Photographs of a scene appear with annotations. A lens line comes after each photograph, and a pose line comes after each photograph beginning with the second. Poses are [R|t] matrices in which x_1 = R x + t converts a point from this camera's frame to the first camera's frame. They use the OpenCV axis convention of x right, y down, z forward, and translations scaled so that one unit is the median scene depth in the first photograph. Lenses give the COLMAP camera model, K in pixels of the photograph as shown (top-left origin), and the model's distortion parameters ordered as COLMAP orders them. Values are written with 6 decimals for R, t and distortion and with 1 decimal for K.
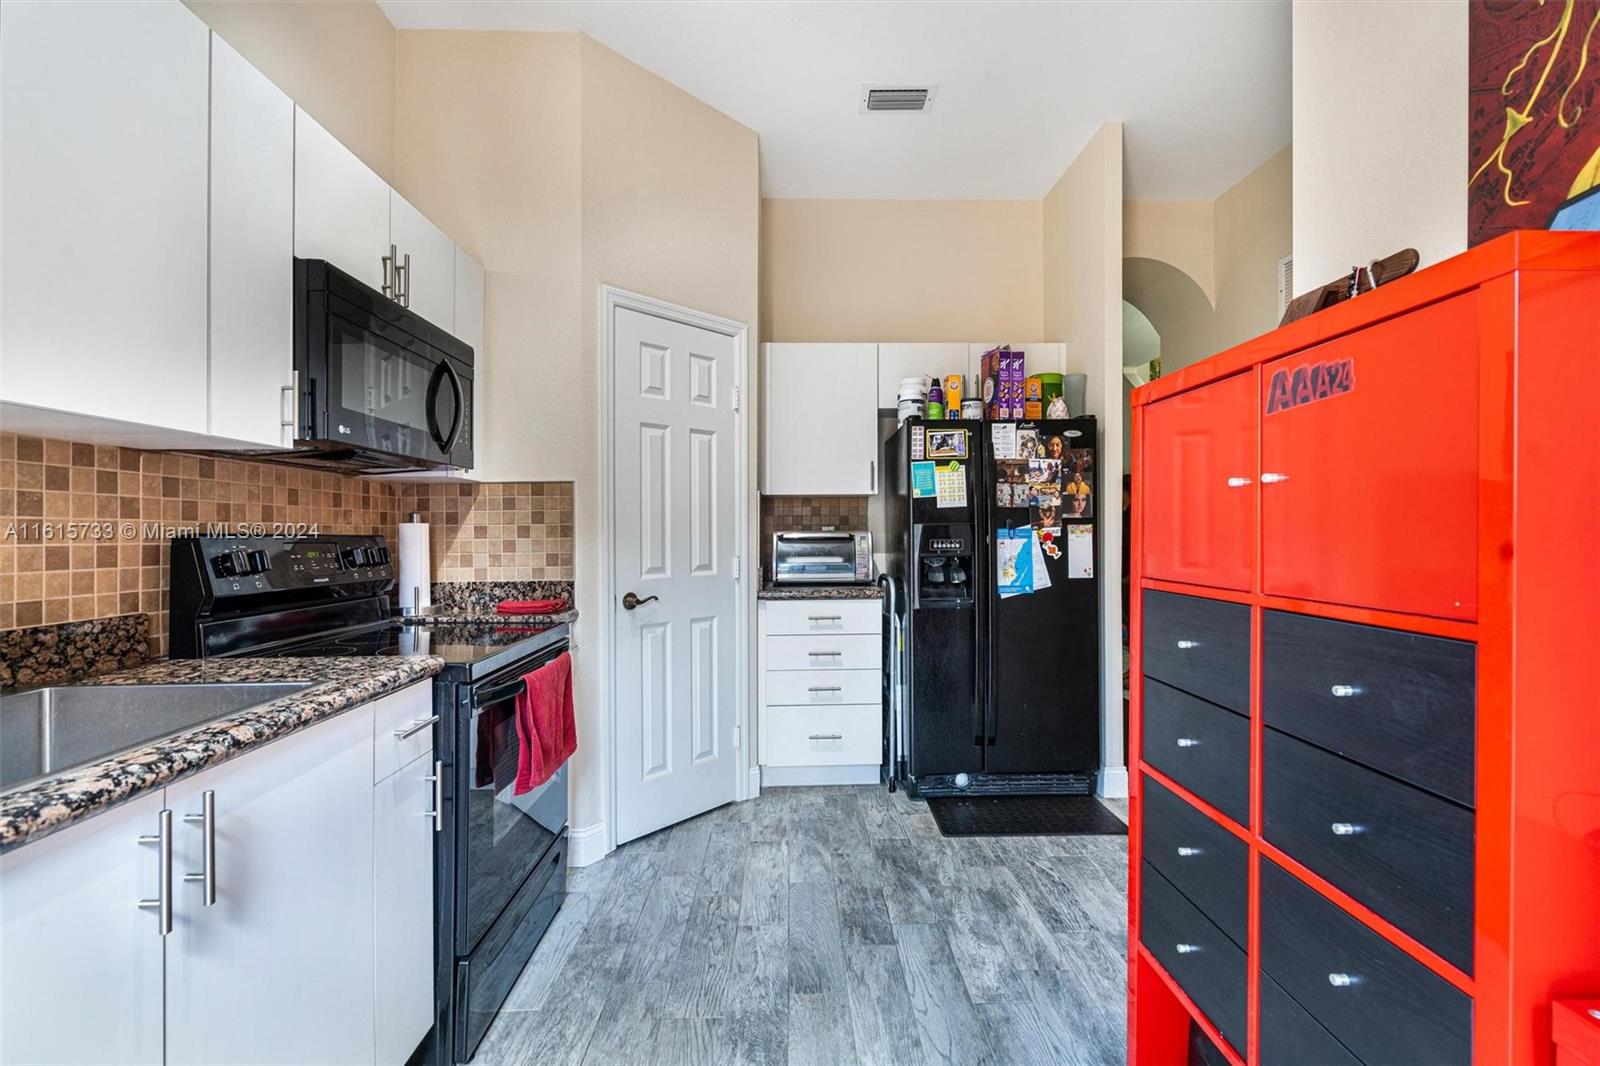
lens RADIAL K [[733.9, 0, 809.6], [0, 733.9, 533.2], [0, 0, 1]] dist [0.001778, 0.000946]
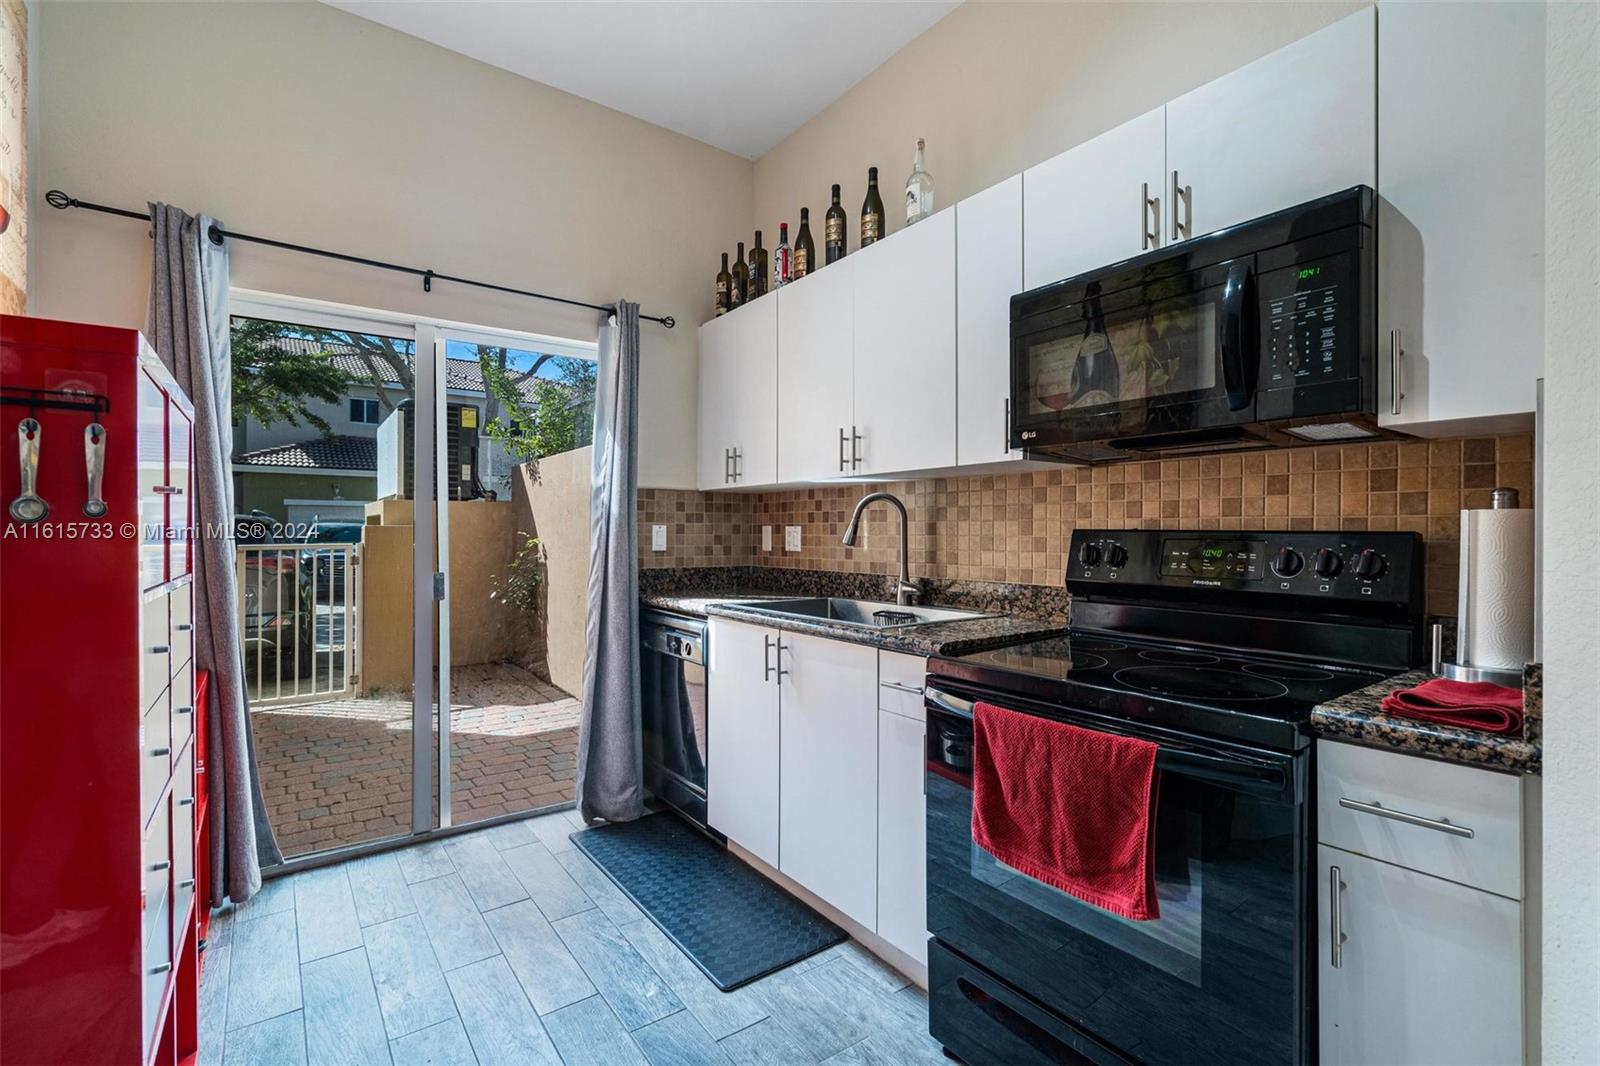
lens RADIAL K [[733.9, 0, 809.6], [0, 733.9, 533.2], [0, 0, 1]] dist [0.001778, 0.000946]
pose [[-0.821856, 0.003195, -0.569686, 0.291980], [-0.001204, 0.999972, 0.007345, -0.001153], [0.569694, 0.006722, -0.821829, 1.971957]]
